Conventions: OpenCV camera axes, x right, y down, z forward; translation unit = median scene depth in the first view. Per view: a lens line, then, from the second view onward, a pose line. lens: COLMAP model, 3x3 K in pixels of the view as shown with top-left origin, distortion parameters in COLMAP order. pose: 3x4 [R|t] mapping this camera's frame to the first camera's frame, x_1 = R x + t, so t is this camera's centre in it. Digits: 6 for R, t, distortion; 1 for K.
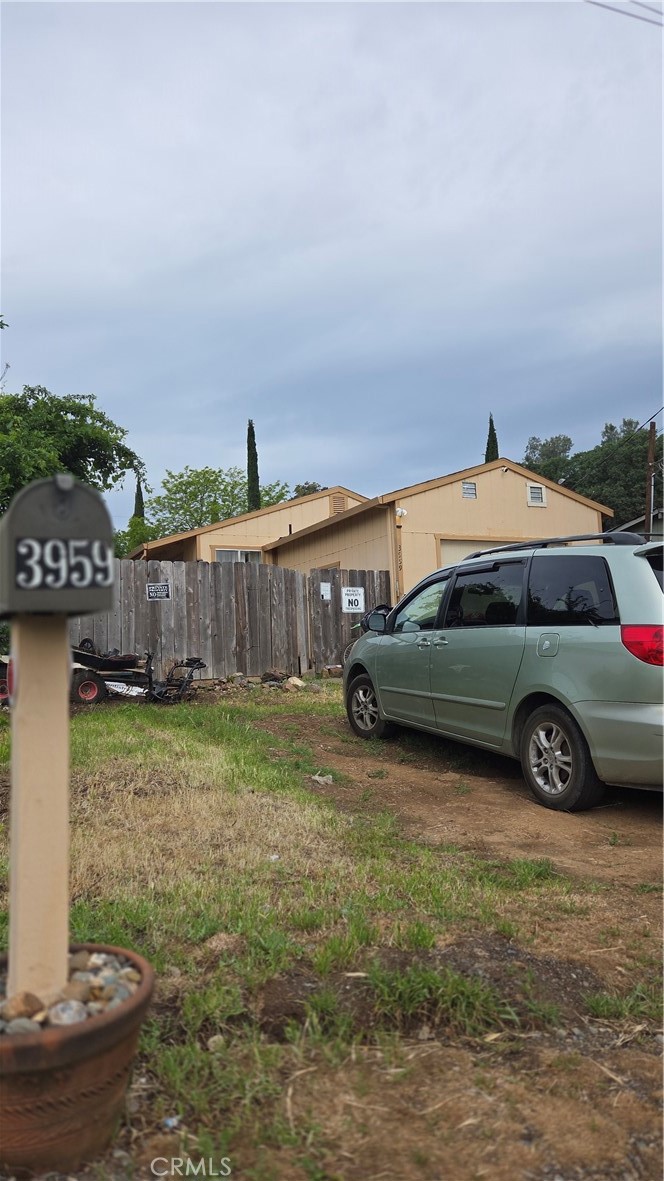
lens RADIAL K [[815.9, 0, 330.9], [0, 815.9, 589.2], [0, 0, 1]] dist [0.083057, 0.001269]
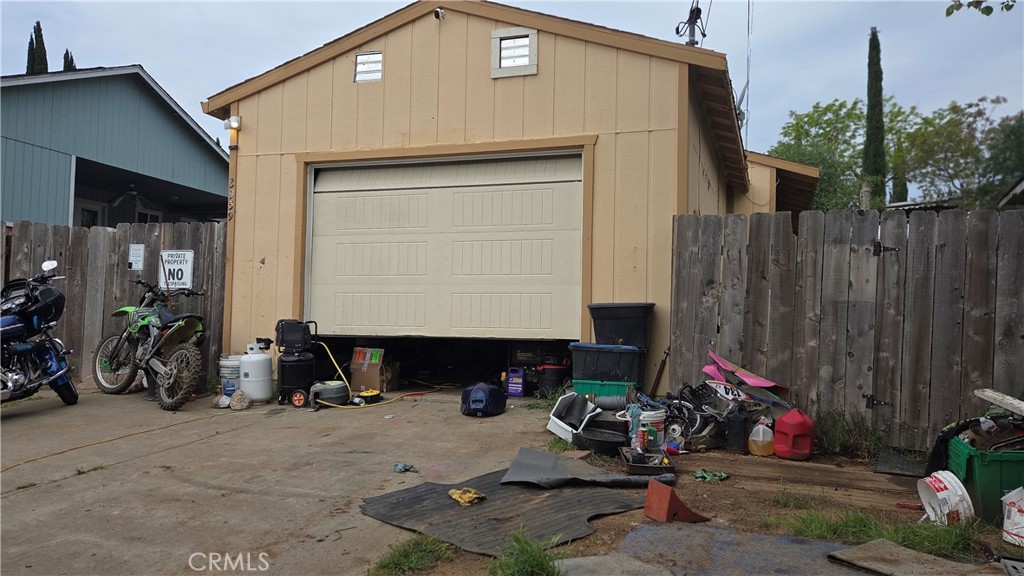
lens RADIAL K [[800.9, 0, 512.7], [0, 800.9, 289.9], [0, 0, 1]] dist [0.052113, 0.002421]
pose [[0.713539, 0.012265, -0.700509, 0.659858], [0.018758, 0.999154, 0.036601, 0.010560], [0.700365, -0.039257, 0.712705, 0.728149]]
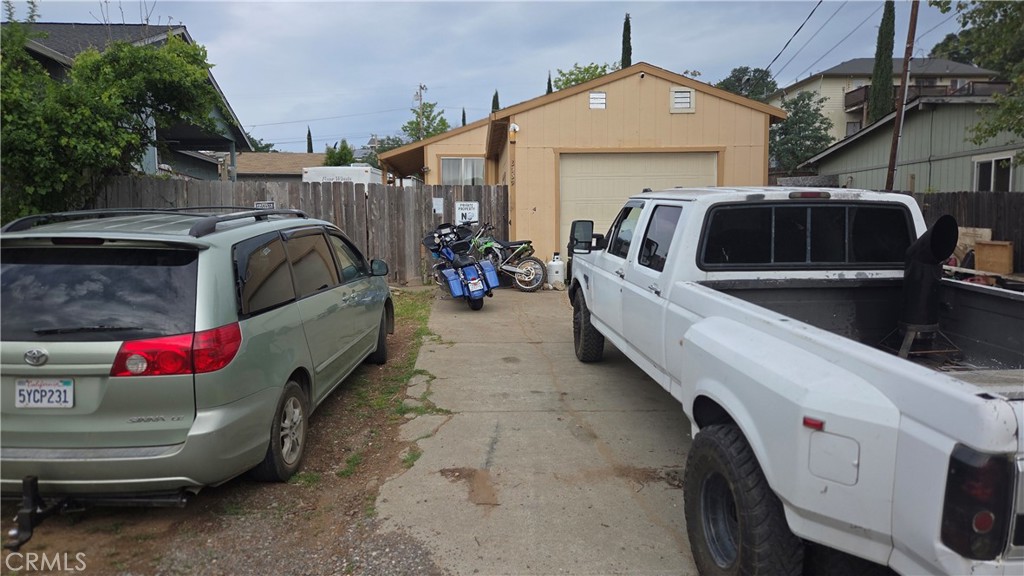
lens RADIAL K [[707.5, 0, 509.9], [0, 707.5, 290.7], [0, 0, 1]] dist [0.083057, 0.001269]
pose [[0.924938, 0.055733, -0.376011, 0.436497], [0.009010, 0.985701, 0.168265, -0.043329], [0.380012, -0.159023, 0.911209, 0.150818]]
